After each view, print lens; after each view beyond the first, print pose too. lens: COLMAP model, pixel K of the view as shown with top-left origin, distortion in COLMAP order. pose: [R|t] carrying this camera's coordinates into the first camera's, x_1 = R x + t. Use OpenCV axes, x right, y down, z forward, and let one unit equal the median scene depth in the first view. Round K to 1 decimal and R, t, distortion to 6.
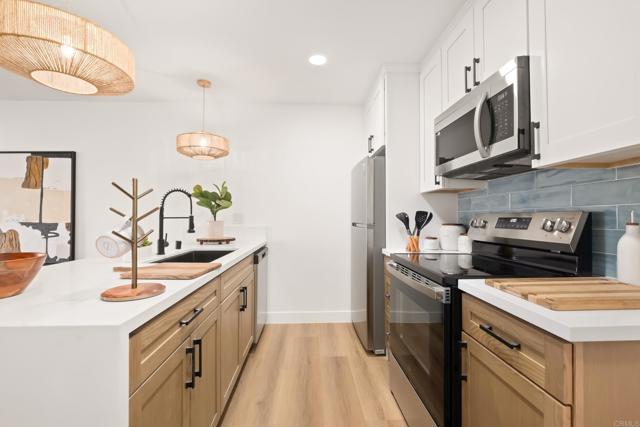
lens RADIAL K [[275.8, 0, 319.9], [0, 275.8, 214.8], [0, 0, 1]] dist [0.002251, 0.000309]
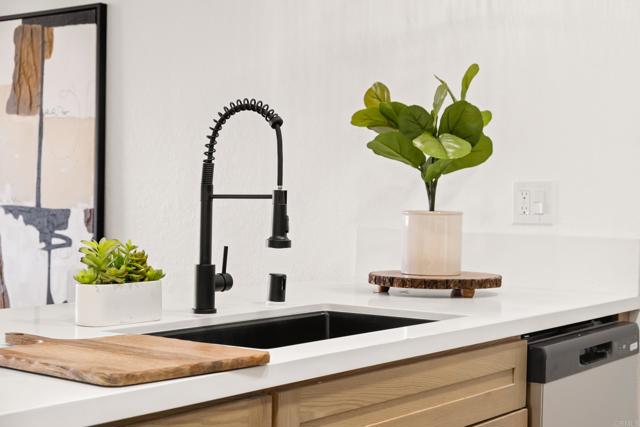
lens RADIAL K [[1119.0, 0, 320.0], [0, 1119.0, 213.2], [0, 0, 1]] dist [-0.050166, 0.000000]
pose [[0.803536, 0.020170, -0.594914, 0.167485], [-0.008927, 0.999722, 0.021838, 0.000881], [0.595189, -0.012237, 0.803493, 0.037135]]
